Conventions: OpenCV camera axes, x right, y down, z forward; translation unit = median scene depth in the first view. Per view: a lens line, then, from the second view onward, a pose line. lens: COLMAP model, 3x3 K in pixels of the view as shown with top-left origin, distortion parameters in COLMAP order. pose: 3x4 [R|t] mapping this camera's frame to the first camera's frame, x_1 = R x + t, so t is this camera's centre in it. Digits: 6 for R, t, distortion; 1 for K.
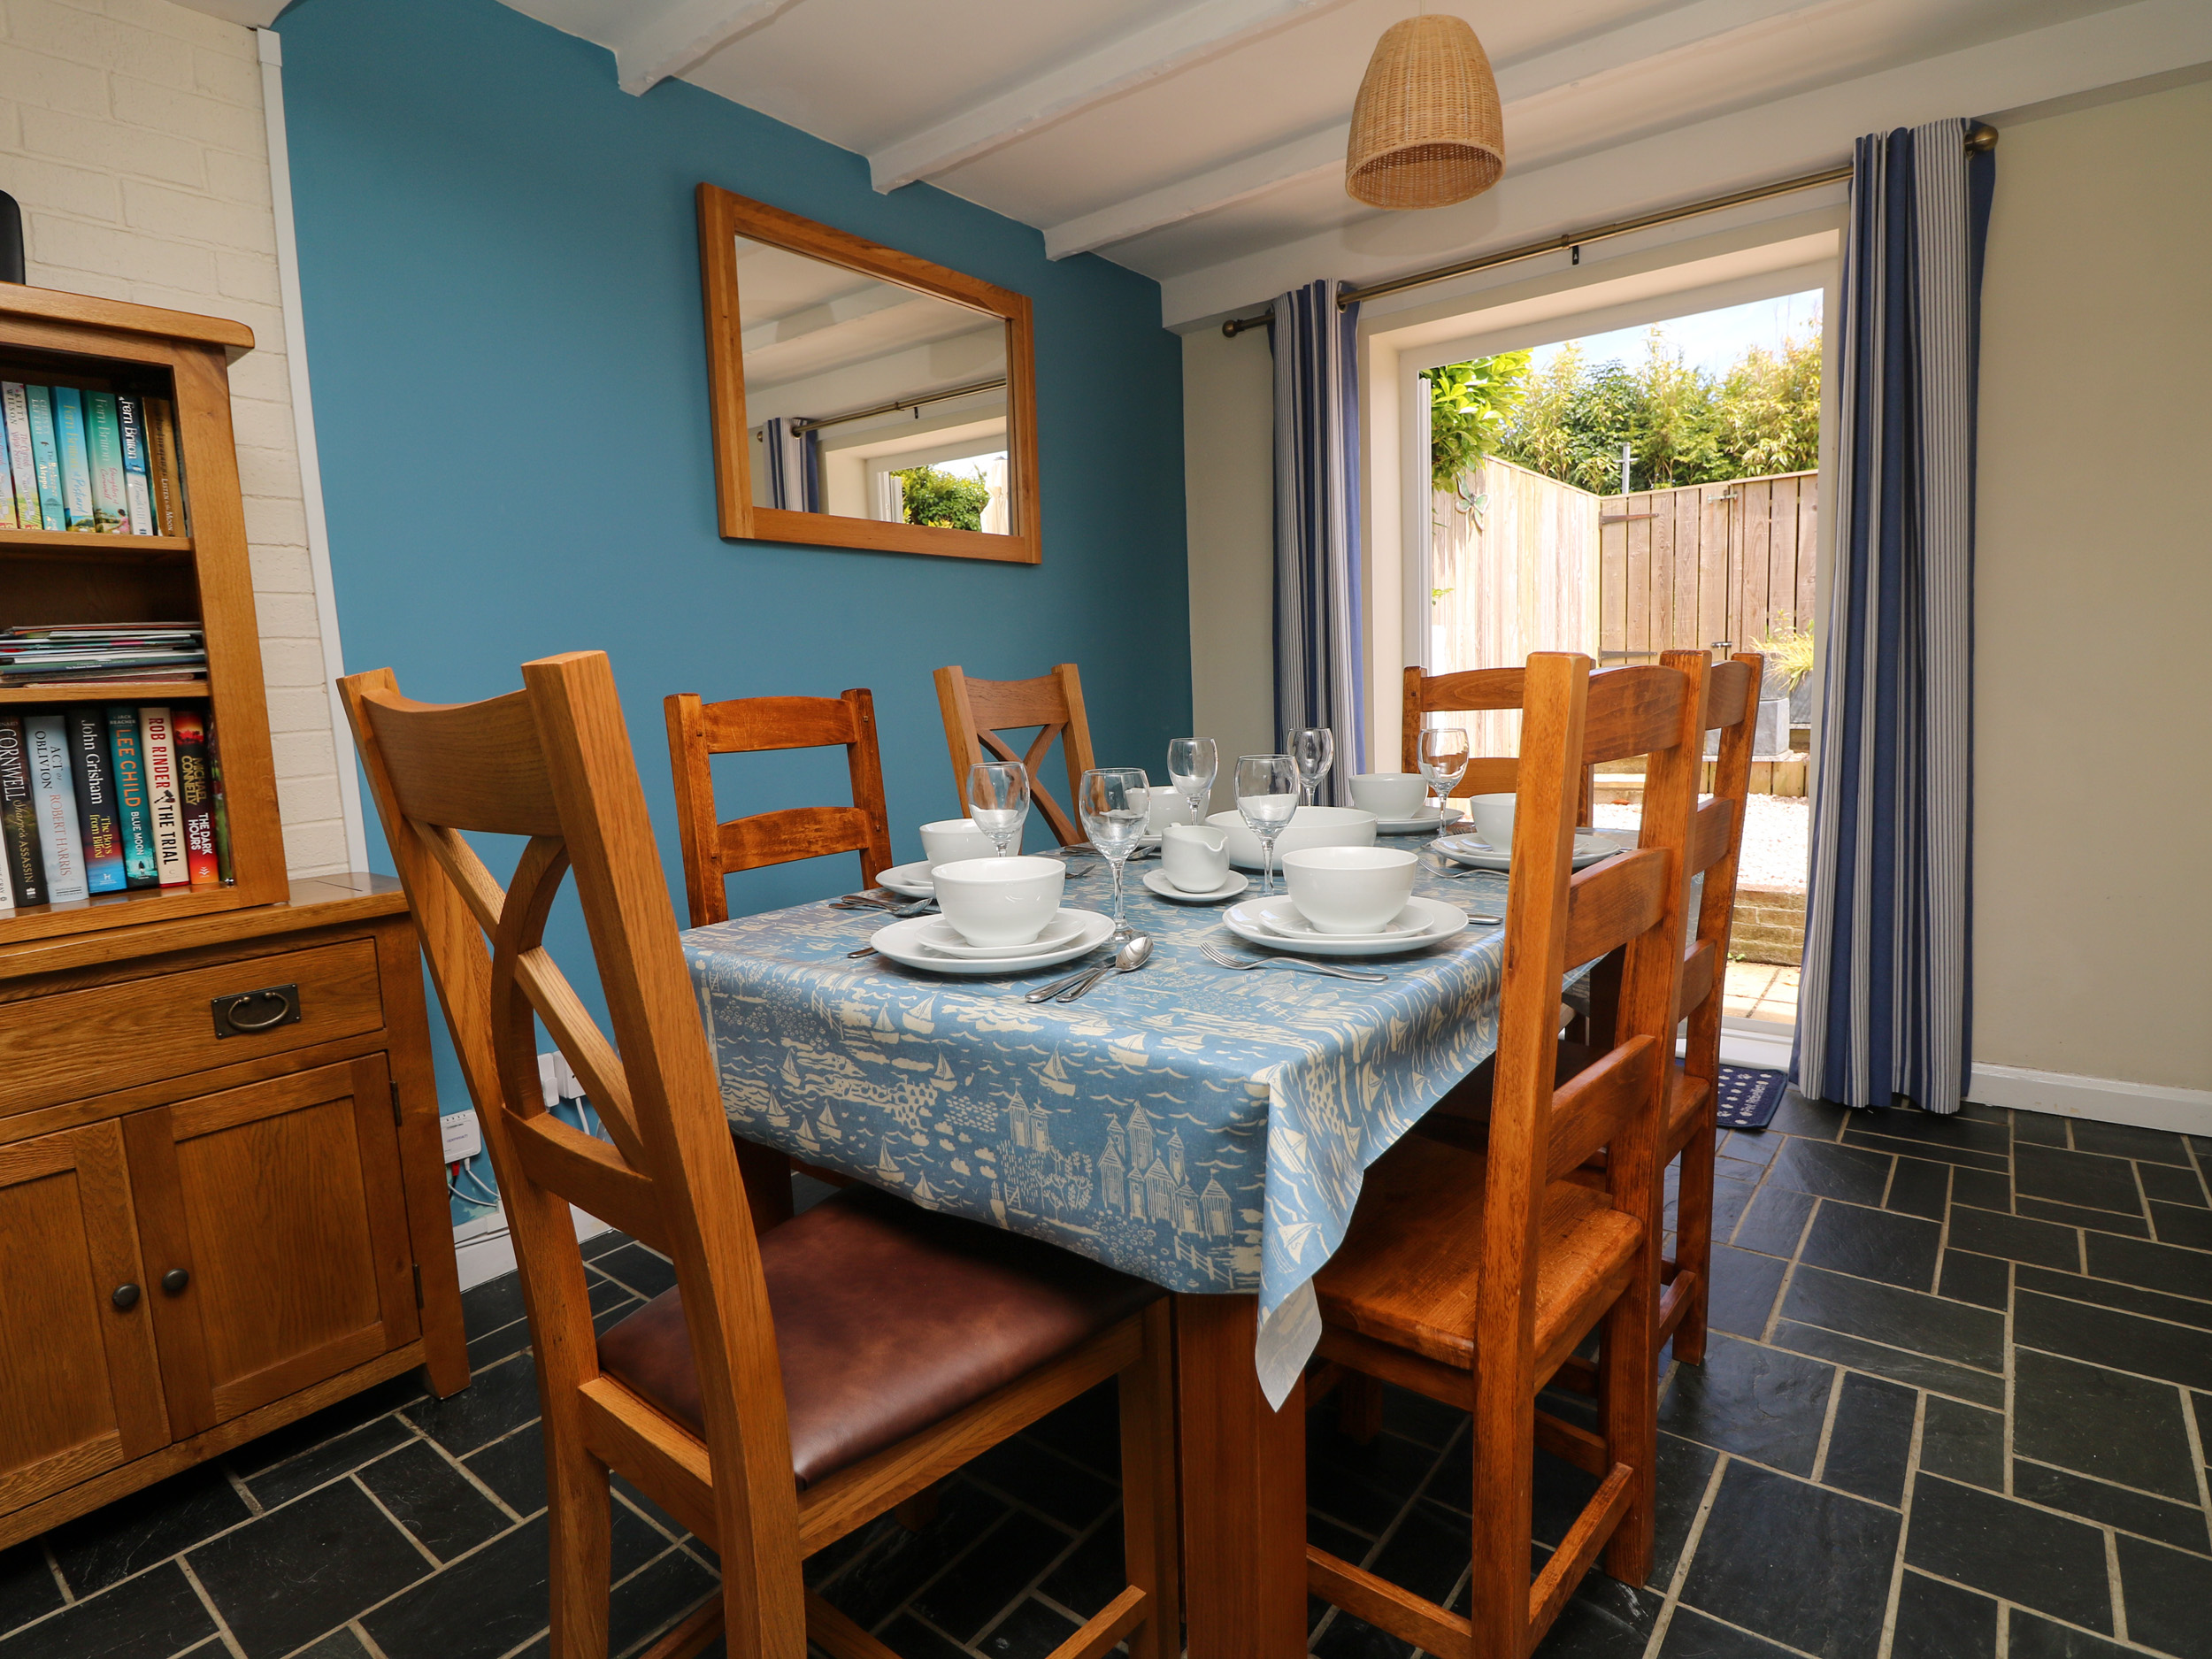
lens RADIAL K [[1148.3, 0, 1110.5], [0, 1148.3, 816.0], [0, 0, 1]] dist [0.003353, -0.017050]
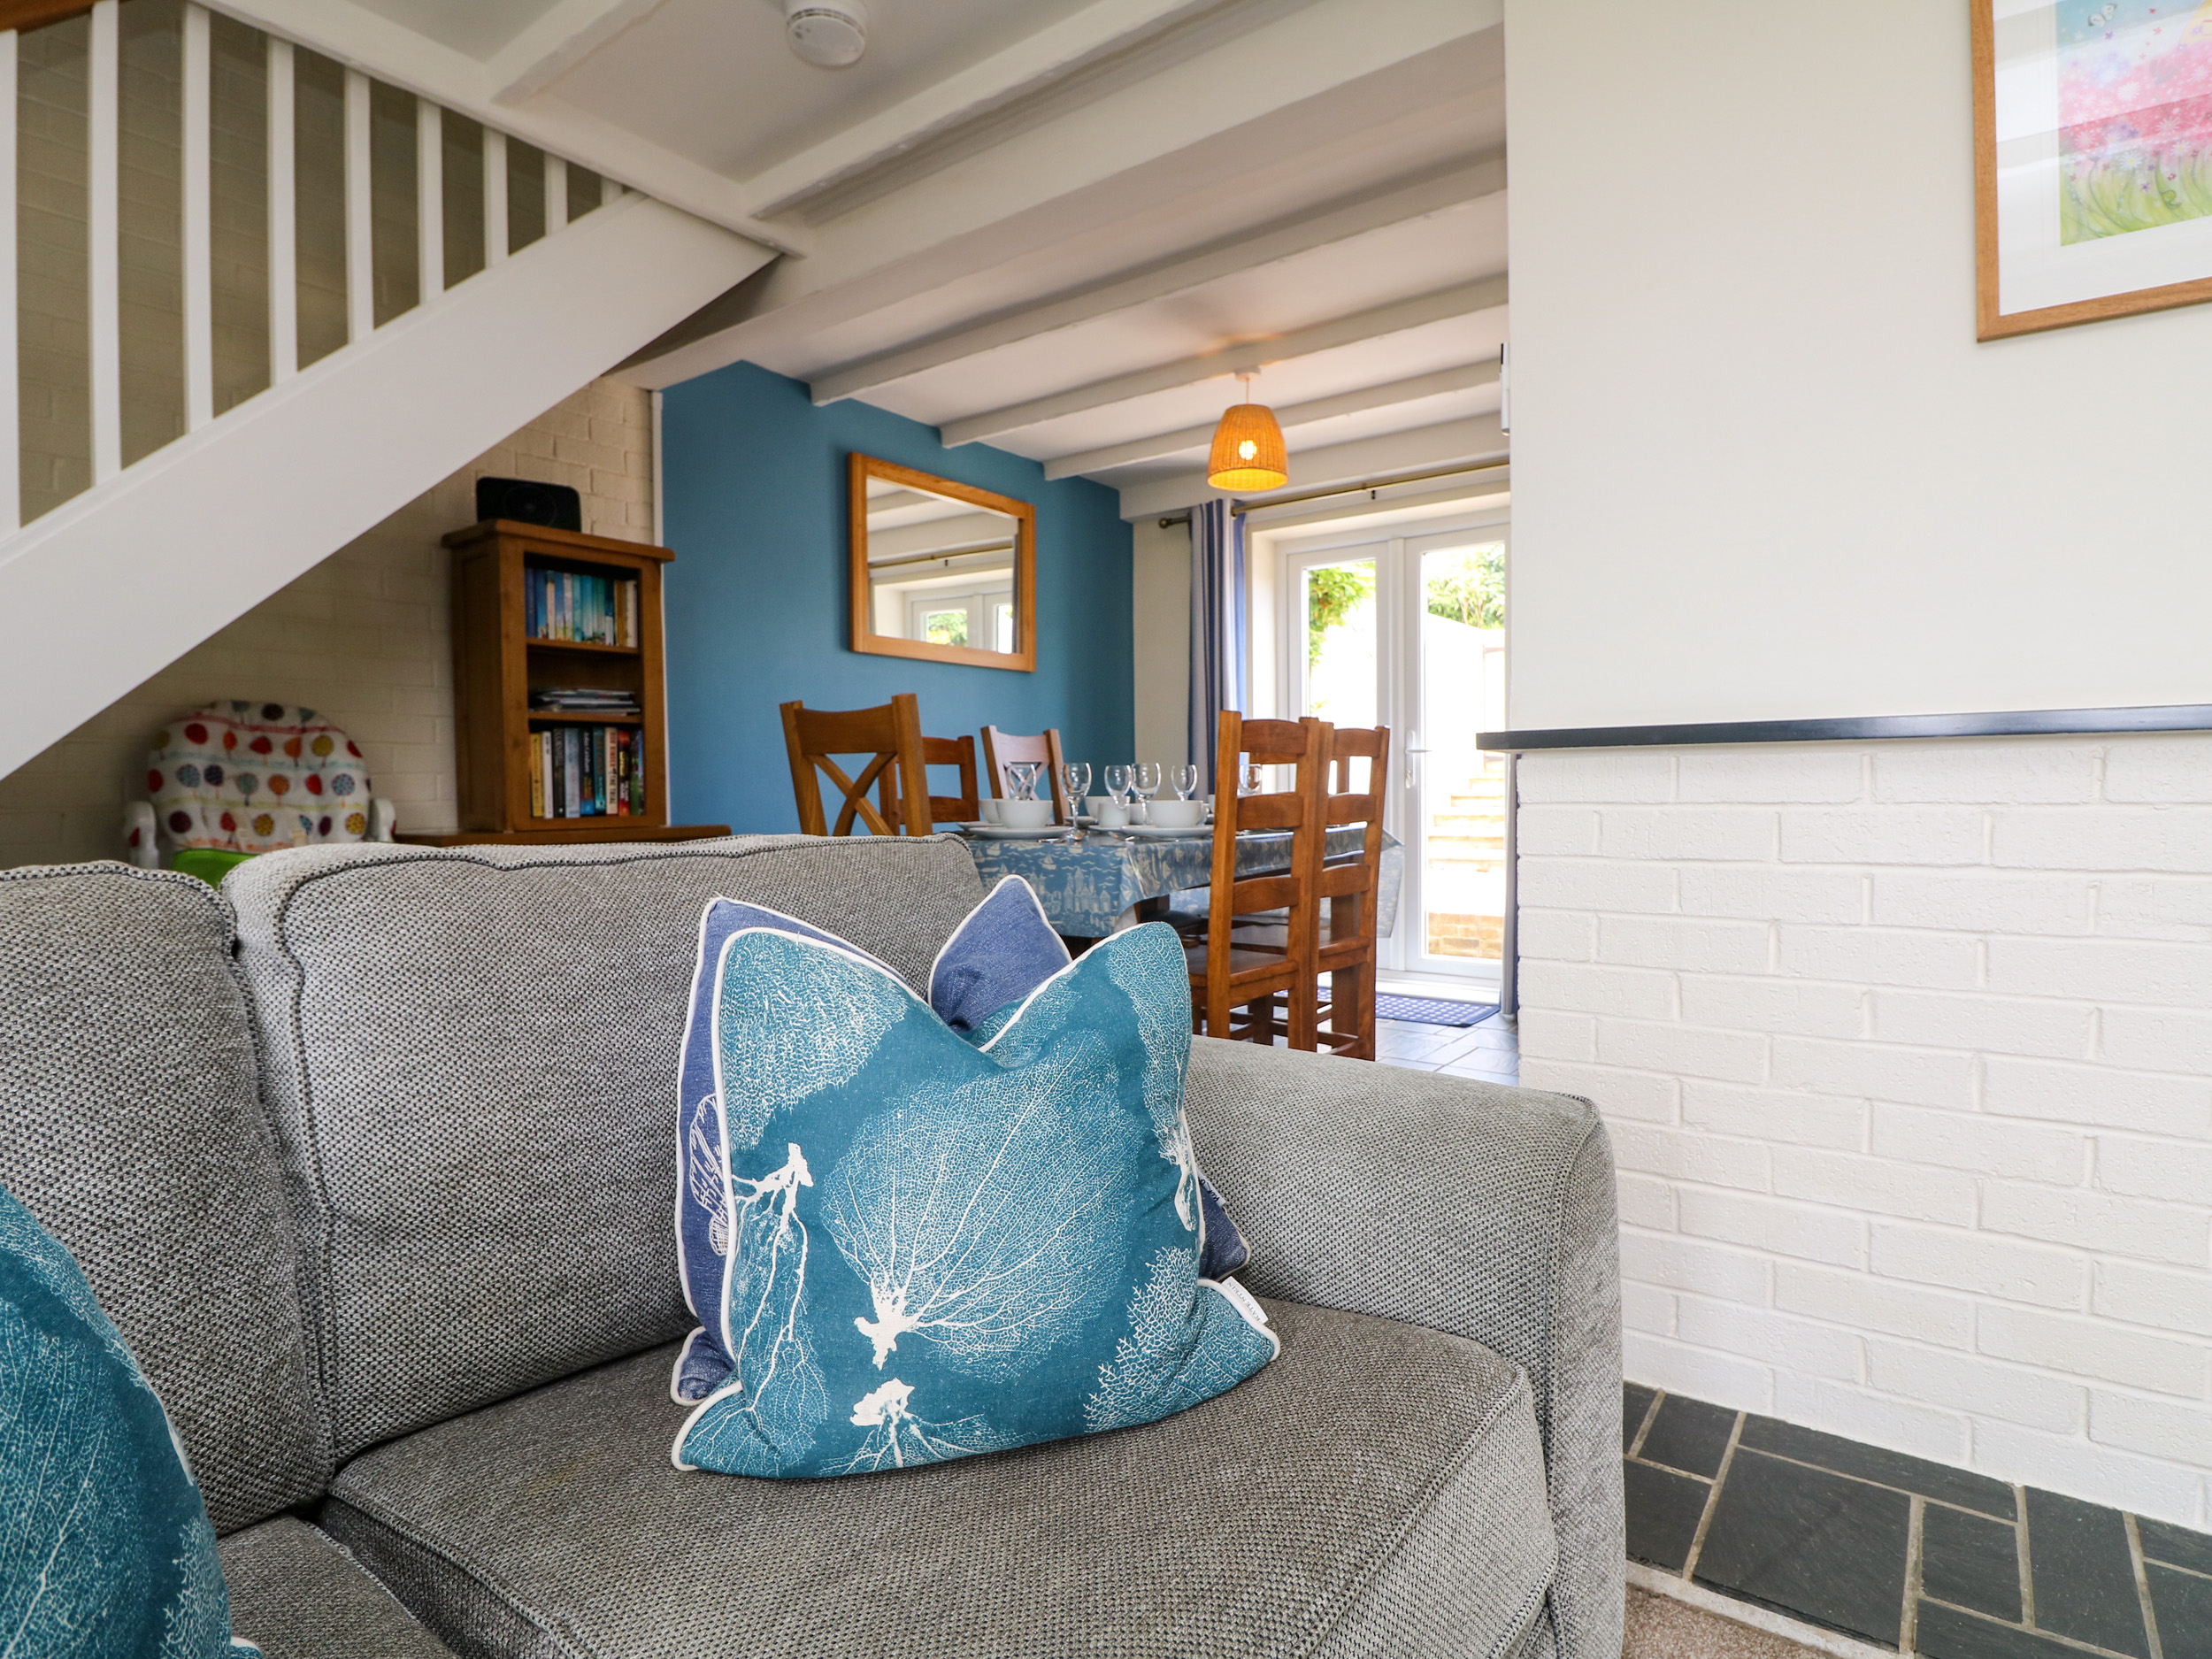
lens RADIAL K [[1148.3, 0, 1110.5], [0, 1148.3, 816.0], [0, 0, 1]] dist [0.003353, -0.017050]
pose [[0.999283, 0.028990, 0.024356, 0.013252], [-0.026666, 0.995506, -0.090868, 0.168266], [-0.026881, 0.090153, 0.995565, -0.792710]]
